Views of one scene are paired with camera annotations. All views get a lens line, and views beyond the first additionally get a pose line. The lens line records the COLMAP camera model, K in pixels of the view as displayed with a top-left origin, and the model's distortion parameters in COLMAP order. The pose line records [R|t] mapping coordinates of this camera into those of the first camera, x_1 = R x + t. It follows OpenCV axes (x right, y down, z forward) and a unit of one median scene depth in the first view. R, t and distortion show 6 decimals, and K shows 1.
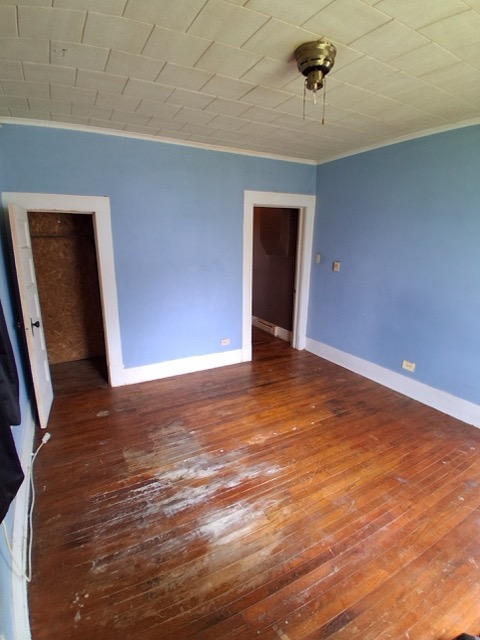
lens RADIAL K [[322.2, 0, 240.0], [0, 322.2, 320.0], [0, 0, 1]] dist [0.021888, -0.056744]
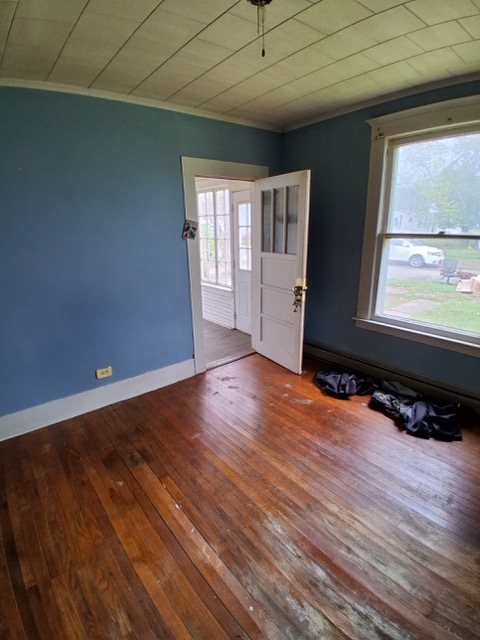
lens RADIAL K [[320.2, 0, 241.7], [0, 320.2, 321.9], [0, 0, 1]] dist [0.000061, -0.039809]
pose [[-0.178976, -0.282164, 0.942524, -0.342483], [0.261048, 0.910036, 0.322008, -0.176411], [-0.948589, 0.303675, -0.089216, 0.755021]]
